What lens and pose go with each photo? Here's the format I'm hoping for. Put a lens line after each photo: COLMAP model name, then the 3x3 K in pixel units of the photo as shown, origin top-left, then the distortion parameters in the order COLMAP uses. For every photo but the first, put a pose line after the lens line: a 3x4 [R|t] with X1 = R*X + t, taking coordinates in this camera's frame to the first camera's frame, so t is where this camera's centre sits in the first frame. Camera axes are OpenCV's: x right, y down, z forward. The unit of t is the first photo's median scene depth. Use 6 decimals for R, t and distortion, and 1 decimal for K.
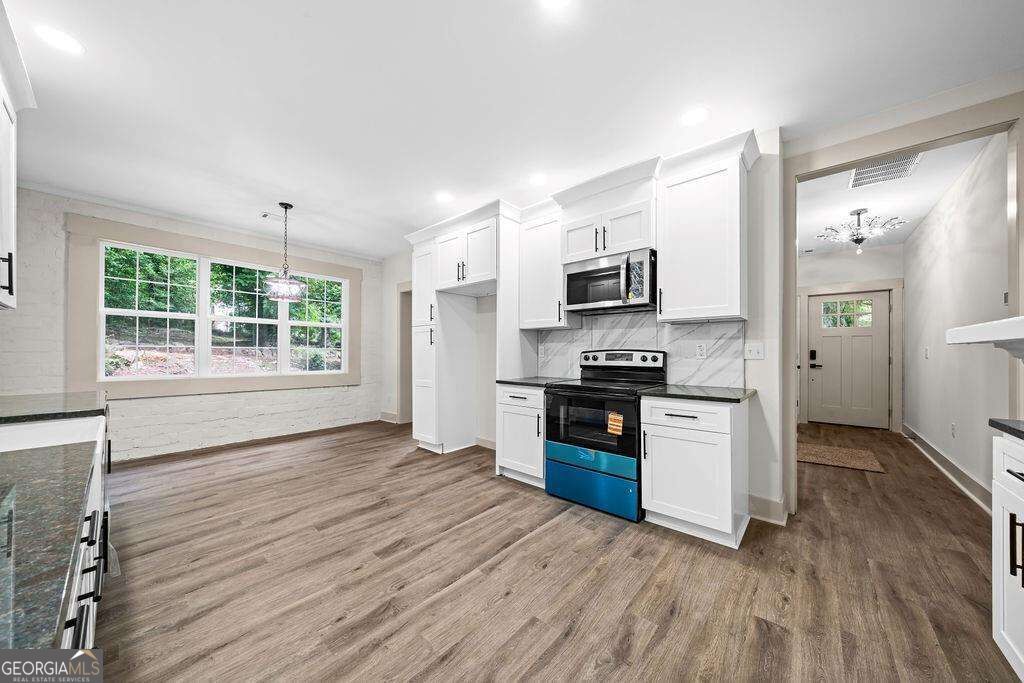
lens RADIAL K [[355.9, 0, 508.8], [0, 355.9, 348.7], [0, 0, 1]] dist [-0.003986, 0.000318]
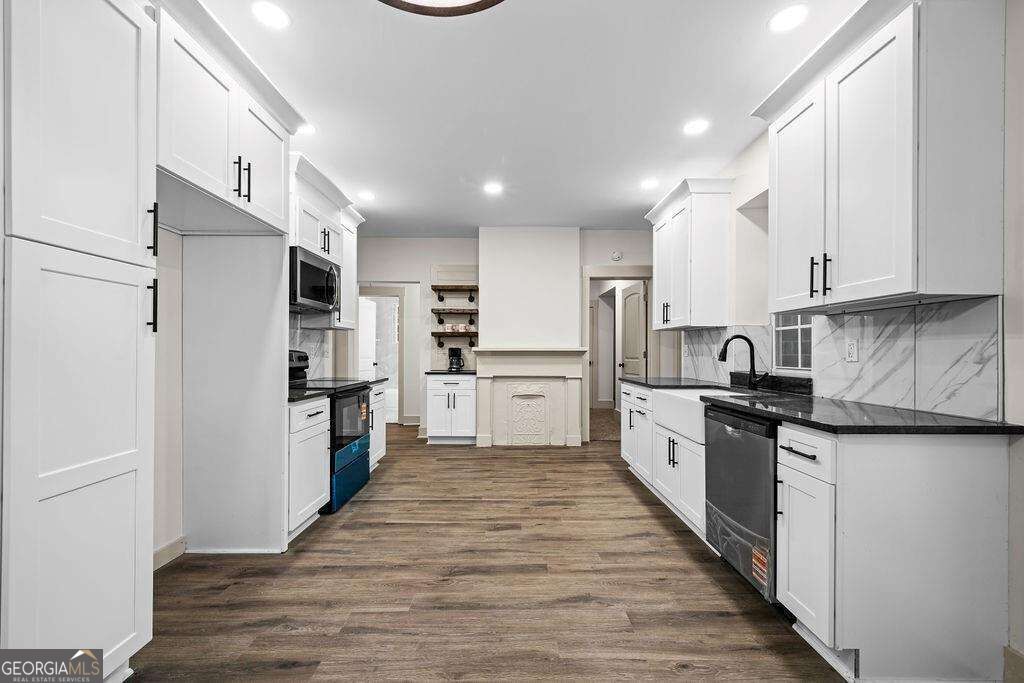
lens RADIAL K [[421.7, 0, 524.8], [0, 421.7, 348.3], [0, 0, 1]] dist [-0.001500, -0.000101]
pose [[-0.698732, 0.005444, 0.715362, -1.056917], [-0.008253, 0.999843, -0.015670, 0.010076], [-0.715335, -0.016853, -0.698578, 1.511931]]
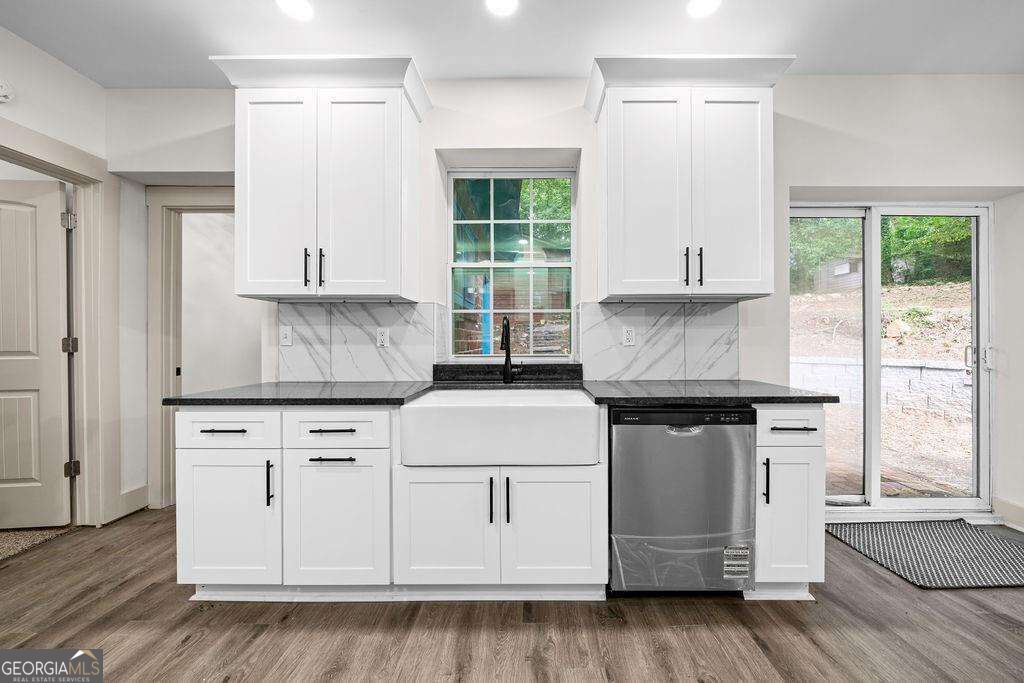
lens RADIAL K [[374.4, 0, 526.0], [0, 374.4, 342.6], [0, 0, 1]] dist [-0.007219, 0.000766]
pose [[-0.741697, 0.004409, -0.670720, -0.176529], [0.007887, 0.999967, -0.002148, 0.011206], [0.670689, -0.006883, -0.741707, 0.941053]]
